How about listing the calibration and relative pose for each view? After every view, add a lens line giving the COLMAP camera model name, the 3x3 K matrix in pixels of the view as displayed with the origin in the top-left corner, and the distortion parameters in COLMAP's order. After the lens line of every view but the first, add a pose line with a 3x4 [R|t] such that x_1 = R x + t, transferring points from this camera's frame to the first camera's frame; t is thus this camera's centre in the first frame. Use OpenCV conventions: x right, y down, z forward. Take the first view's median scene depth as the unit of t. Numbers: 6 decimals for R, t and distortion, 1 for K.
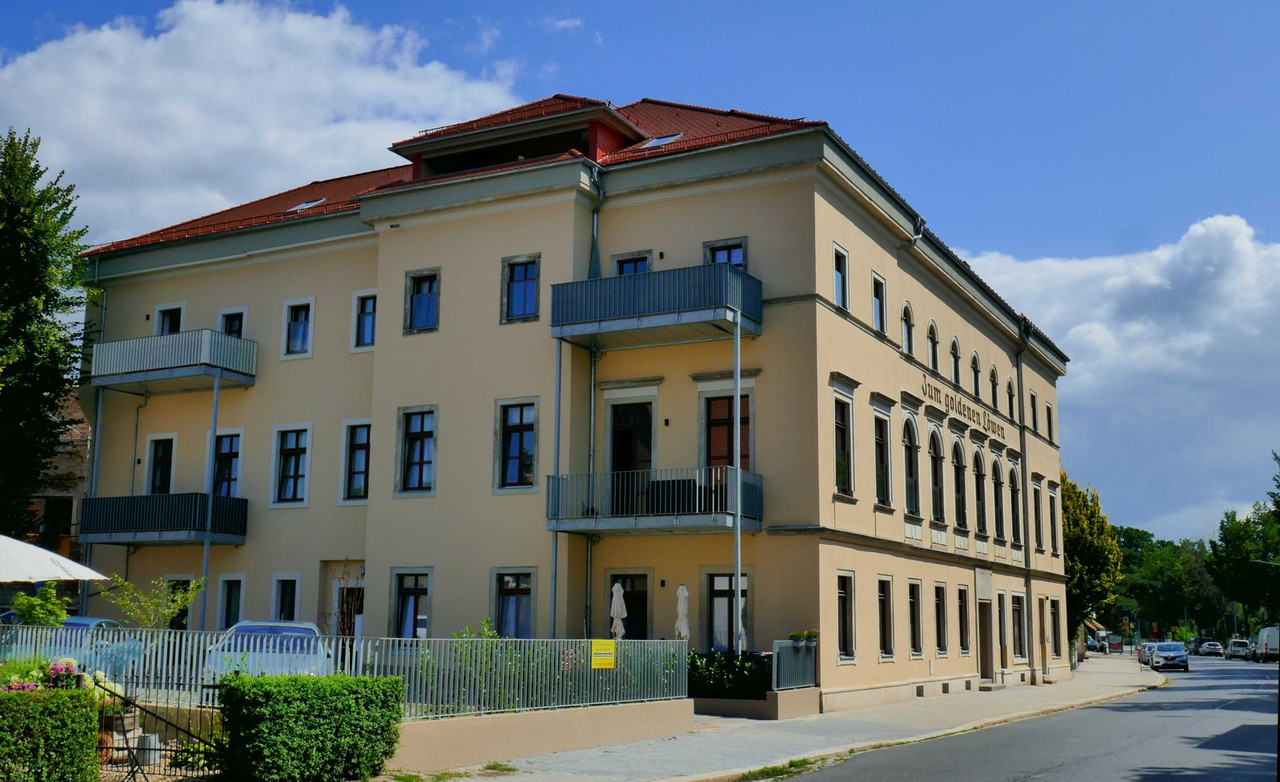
lens RADIAL K [[1345.9, 0, 641.7], [0, 1345.9, 389.1], [0, 0, 1]] dist [-0.006825, 0.000000]
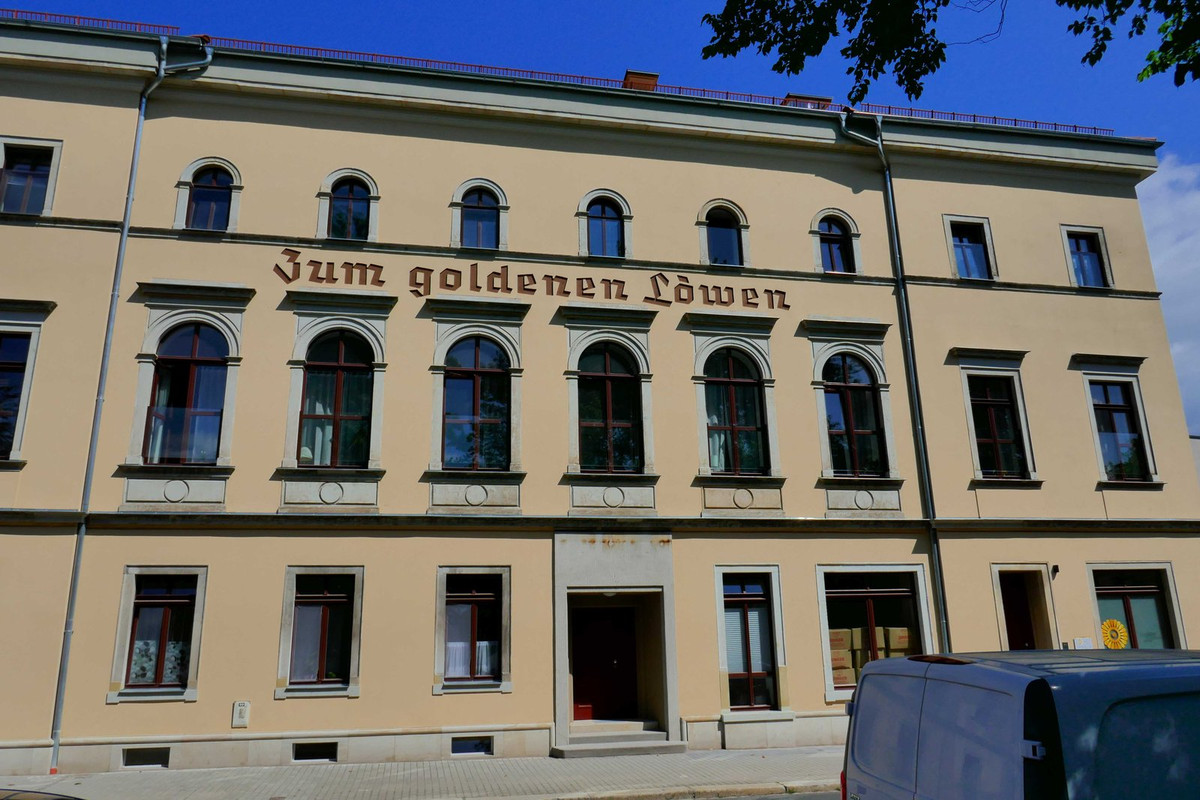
lens RADIAL K [[888.5, 0, 599.9], [0, 888.5, 385.4], [0, 0, 1]] dist [-0.019504, 0.000816]
pose [[0.629759, -0.240205, -0.738718, 0.482873], [0.160598, 0.970703, -0.178728, 0.122810], [0.760008, -0.006081, 0.649886, 0.660426]]
